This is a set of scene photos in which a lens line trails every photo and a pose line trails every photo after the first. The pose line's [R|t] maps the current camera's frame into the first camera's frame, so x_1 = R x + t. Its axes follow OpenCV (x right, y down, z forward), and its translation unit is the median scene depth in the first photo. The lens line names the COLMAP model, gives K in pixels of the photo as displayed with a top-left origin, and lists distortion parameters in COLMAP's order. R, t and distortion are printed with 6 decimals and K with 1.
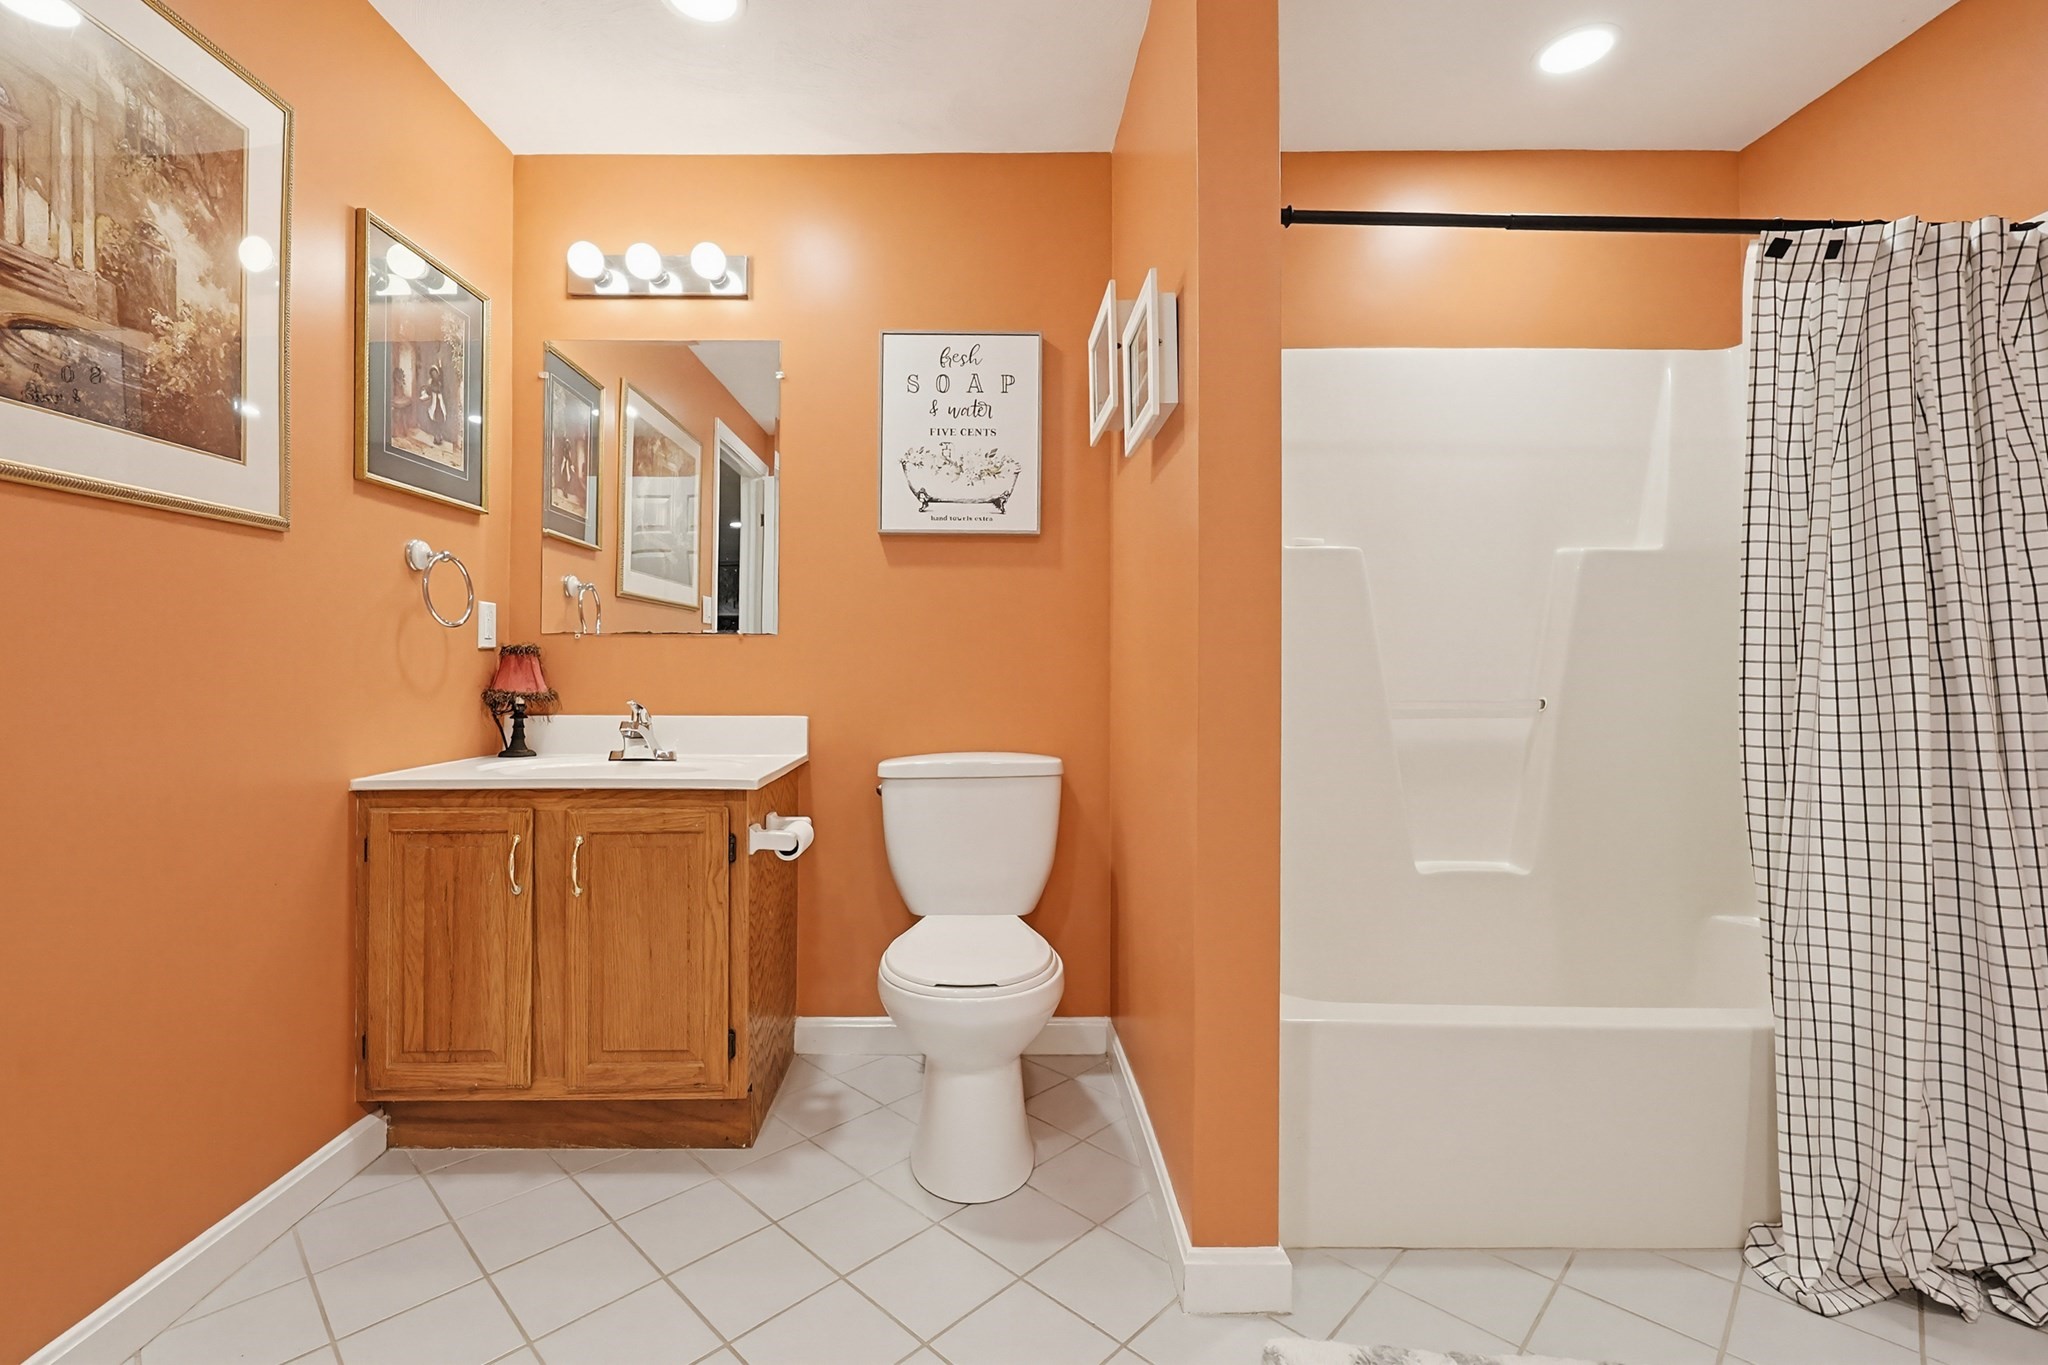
lens RADIAL K [[886.0, 0, 1053.1], [0, 886.0, 653.5], [0, 0, 1]] dist [0.001256, 0.001145]
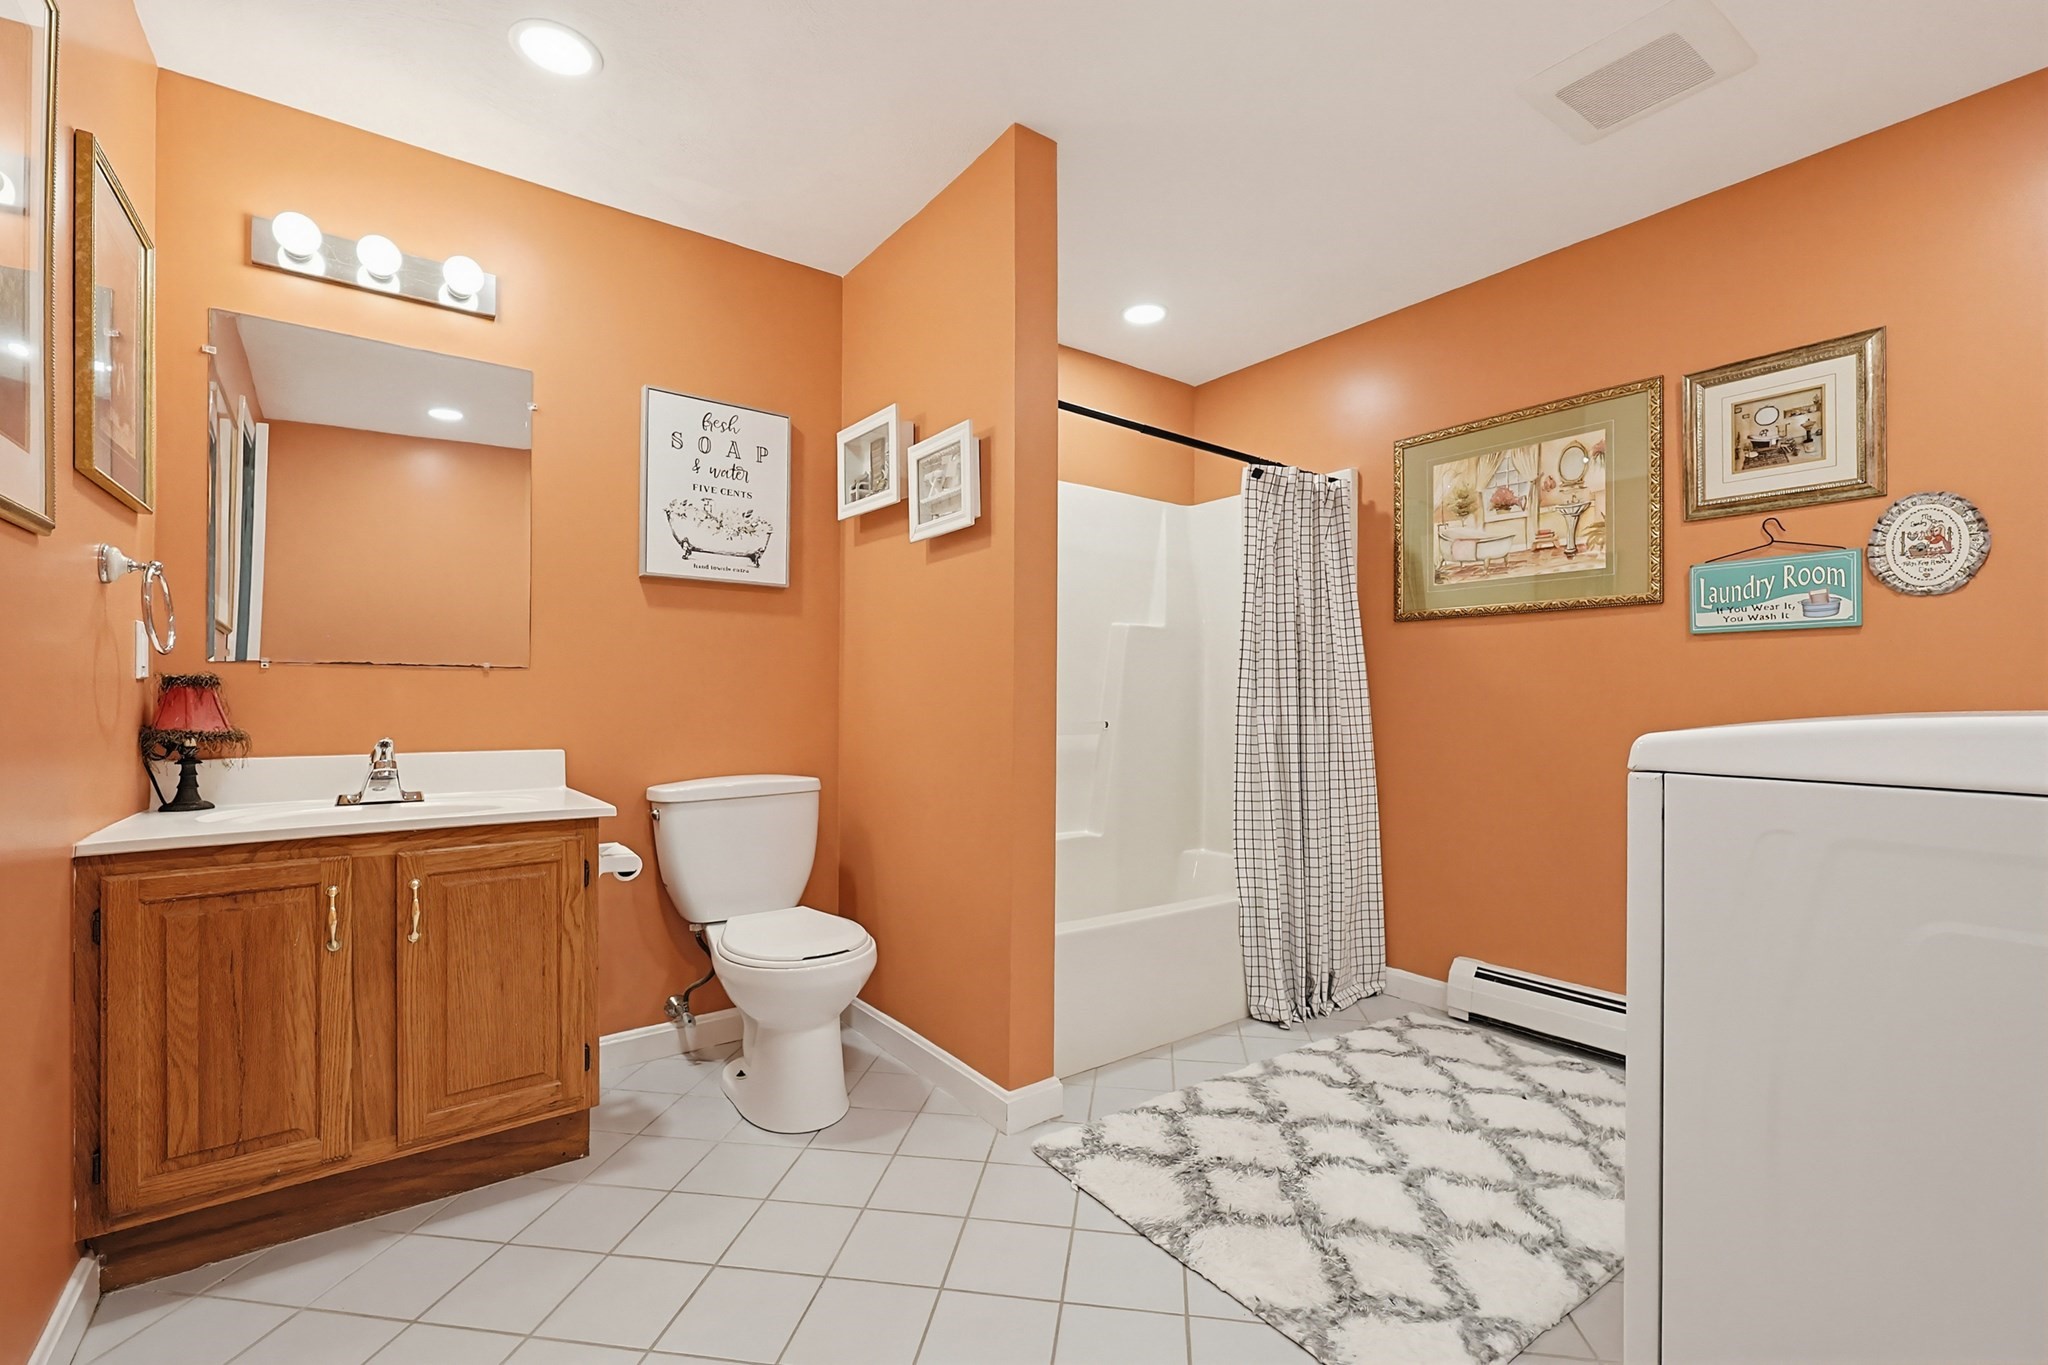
lens RADIAL K [[886.0, 0, 1019.2], [0, 886.0, 689.5], [0, 0, 1]] dist [0.001256, 0.001145]
pose [[0.798825, 0.006720, 0.601526, -0.493862], [-0.012363, 0.999910, 0.005248, -0.010016], [-0.601437, -0.011629, 0.798836, -0.129703]]
